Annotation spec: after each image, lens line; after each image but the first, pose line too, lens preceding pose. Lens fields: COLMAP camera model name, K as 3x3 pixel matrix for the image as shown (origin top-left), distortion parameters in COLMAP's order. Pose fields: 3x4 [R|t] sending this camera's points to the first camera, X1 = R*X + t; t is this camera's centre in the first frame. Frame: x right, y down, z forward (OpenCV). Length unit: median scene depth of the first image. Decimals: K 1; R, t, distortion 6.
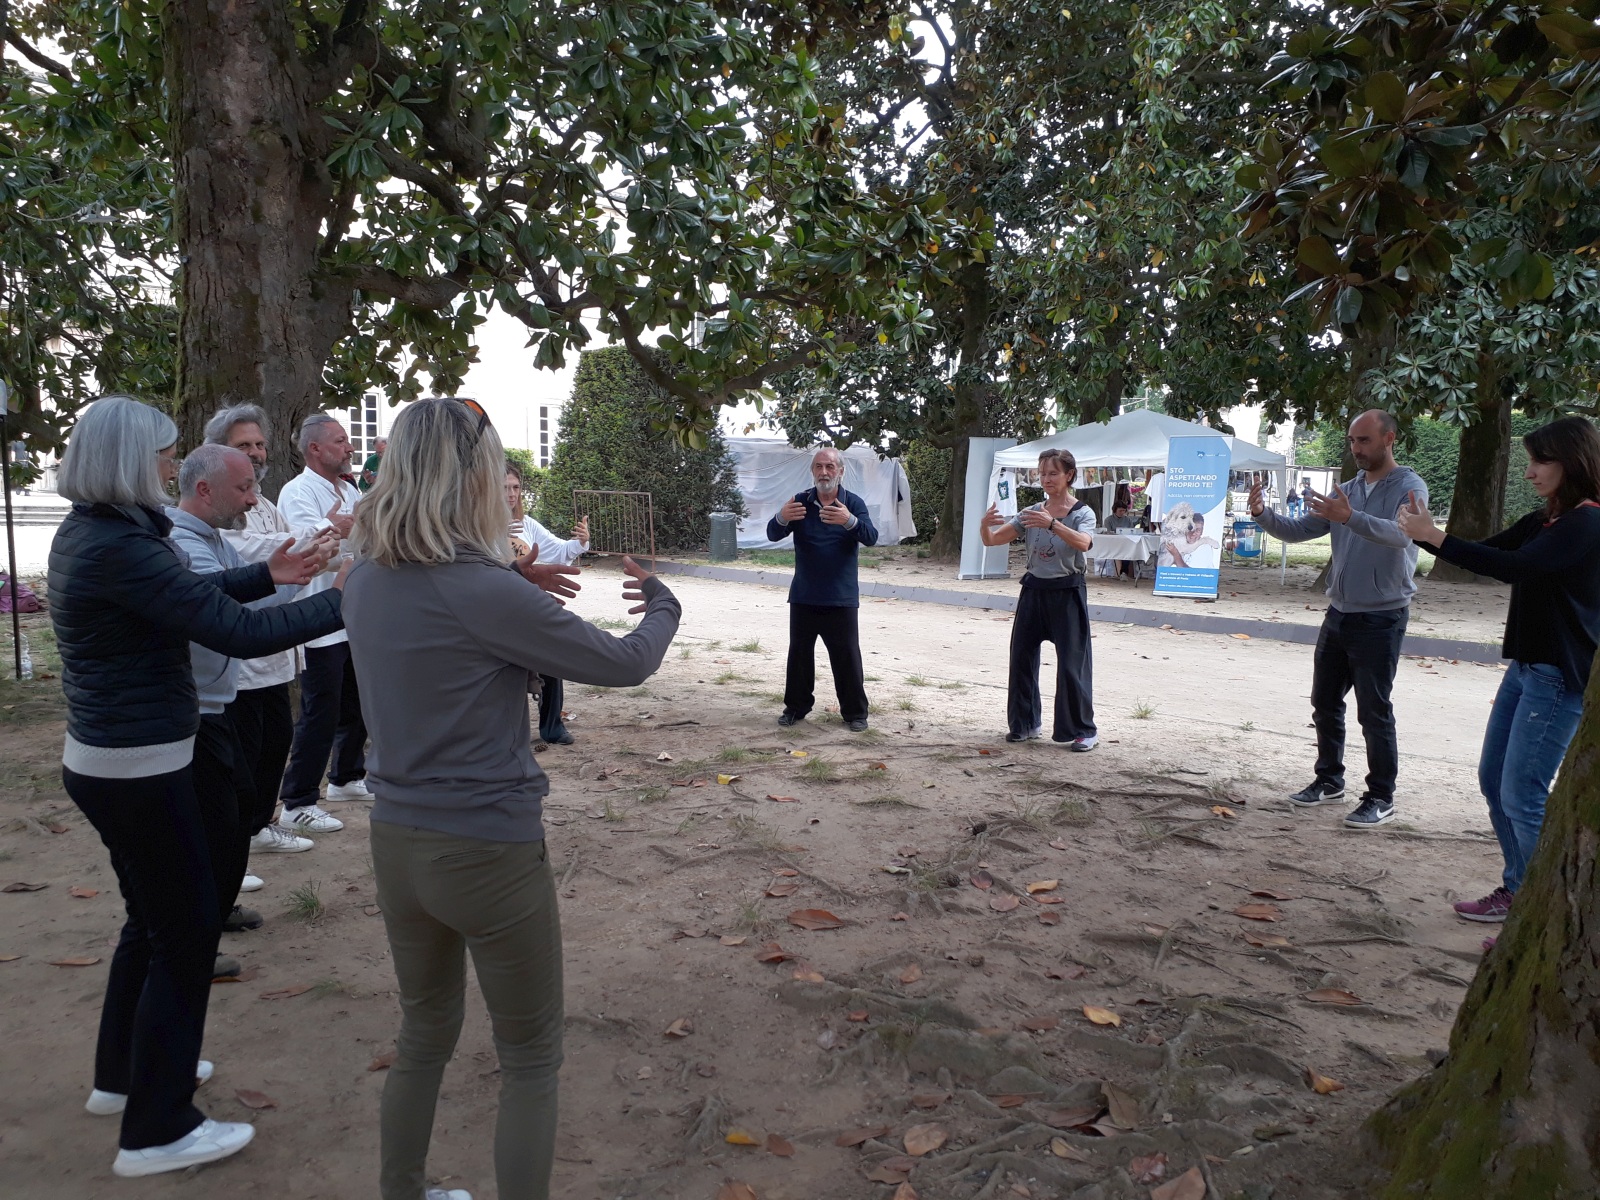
lens RADIAL K [[1321.0, 0, 800.0], [0, 1321.0, 600.0], [0, 0, 1]] dist [0.069436, -0.068773]
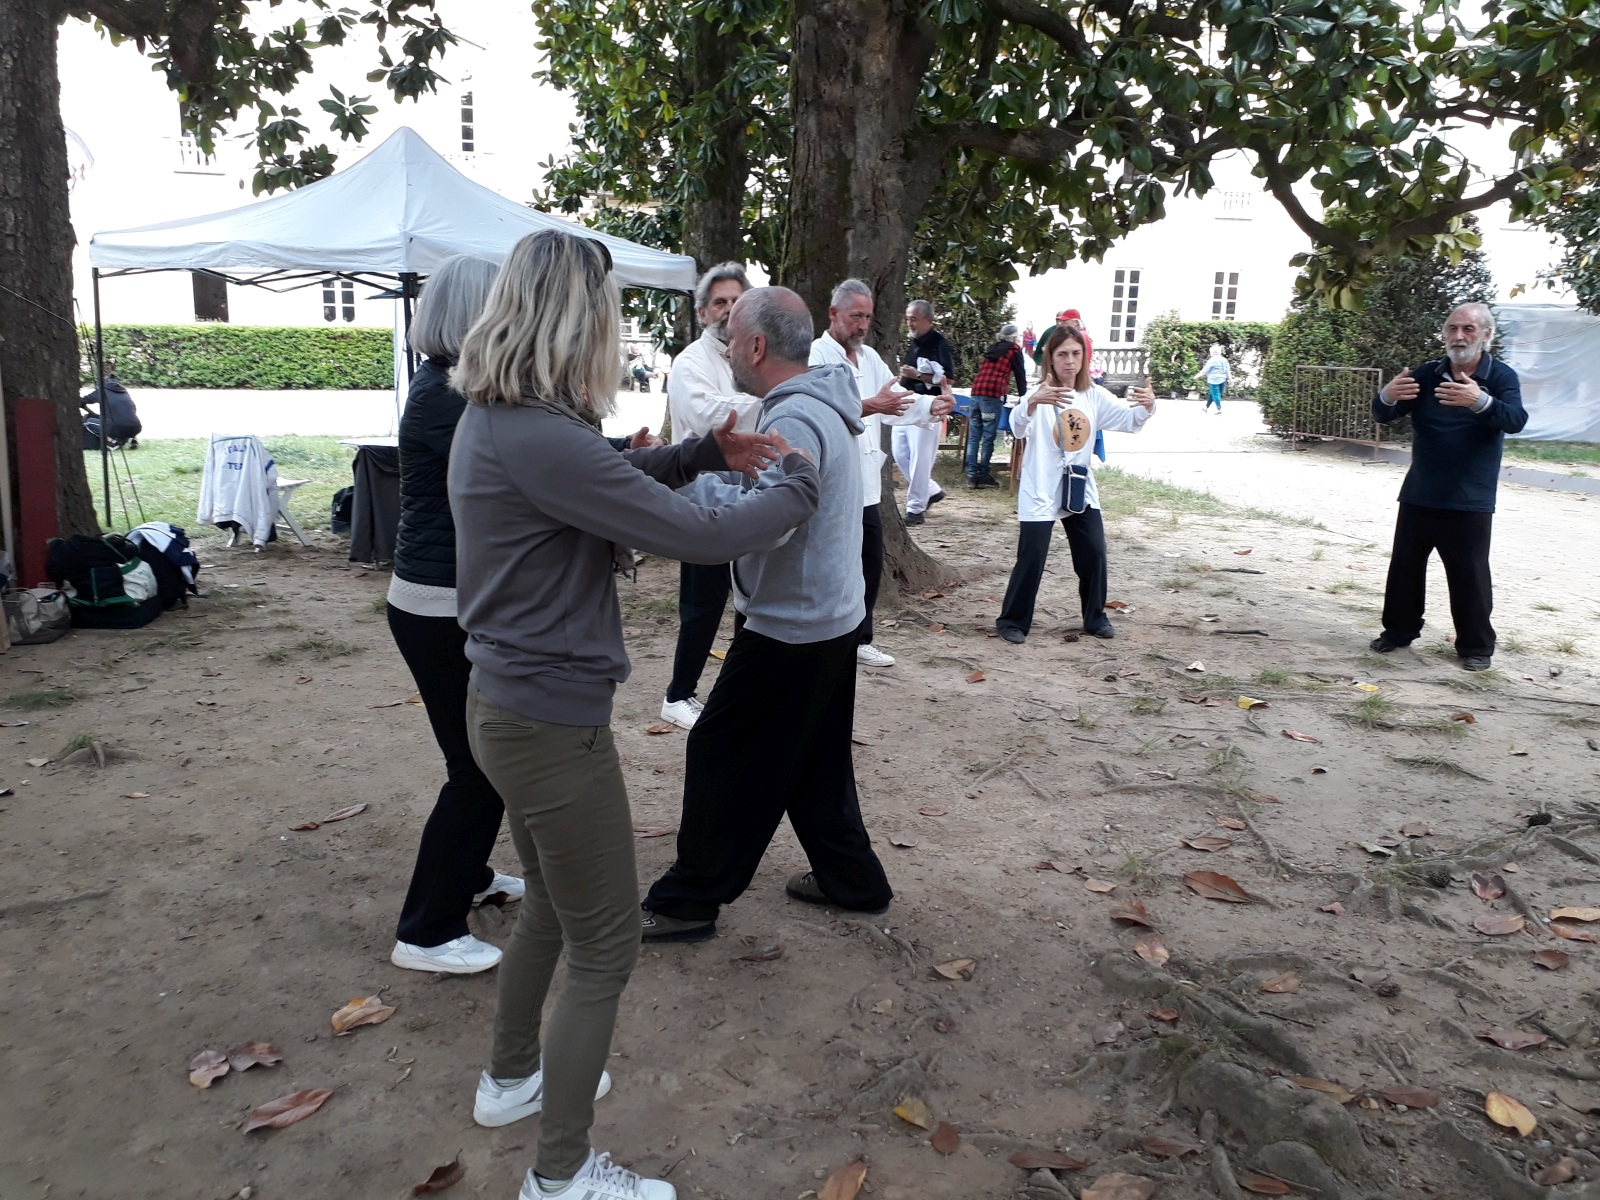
lens RADIAL K [[1321.0, 0, 800.0], [0, 1321.0, 600.0], [0, 0, 1]] dist [0.069436, -0.068773]
pose [[0.833524, 0.109991, -0.541423, 0.143023], [-0.061179, 0.992331, 0.107408, -0.003564], [0.549085, -0.056404, 0.833861, 0.121281]]
